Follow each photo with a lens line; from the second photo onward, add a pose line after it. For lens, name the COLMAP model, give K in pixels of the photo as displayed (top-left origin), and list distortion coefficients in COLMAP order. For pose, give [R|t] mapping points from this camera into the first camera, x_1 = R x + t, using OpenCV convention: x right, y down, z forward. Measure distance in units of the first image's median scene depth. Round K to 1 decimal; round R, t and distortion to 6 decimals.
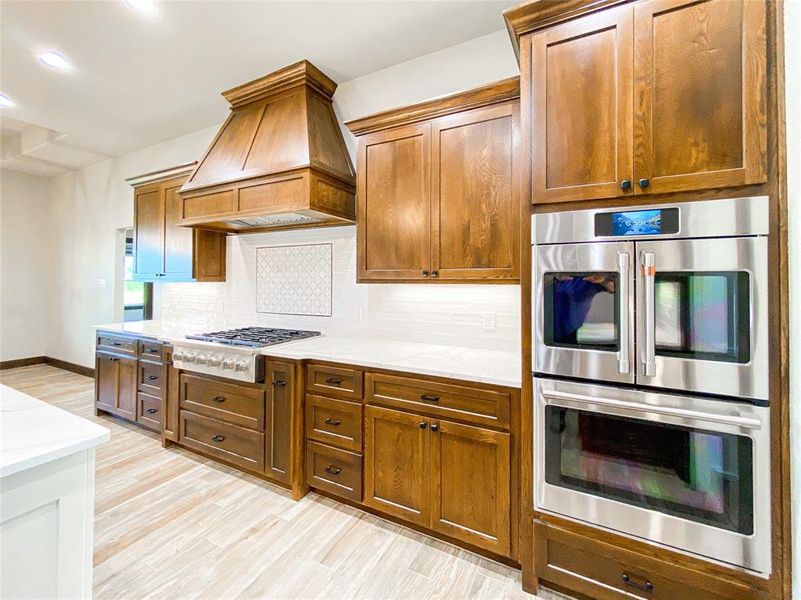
lens RADIAL K [[348.3, 0, 408.7], [0, 348.3, 280.6], [0, 0, 1]] dist [0.003684, 0.000067]
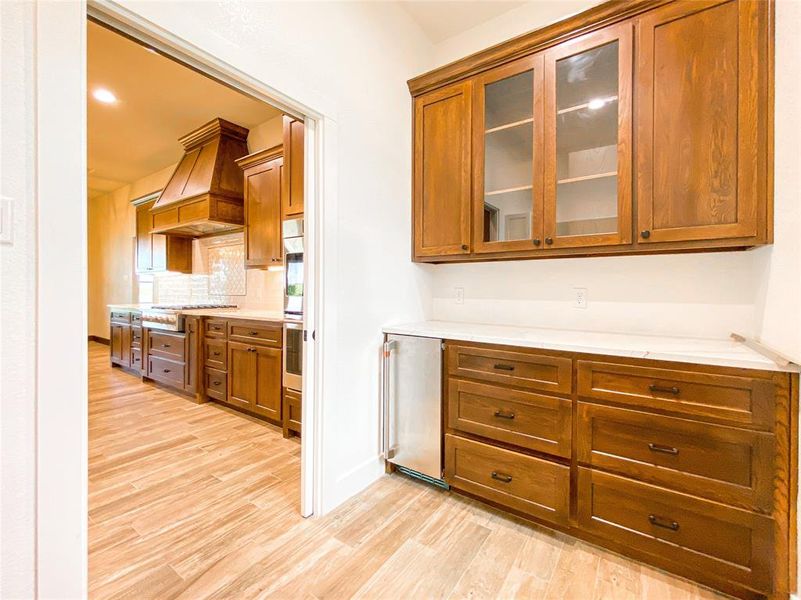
lens RADIAL K [[348.3, 0, 398.9], [0, 348.3, 296.5], [0, 0, 1]] dist [0.003684, 0.000067]
pose [[0.991490, 0.006290, -0.130030, 0.612451], [-0.003166, 0.999702, 0.024217, 0.076056], [0.130144, -0.023599, 0.991214, -0.348000]]
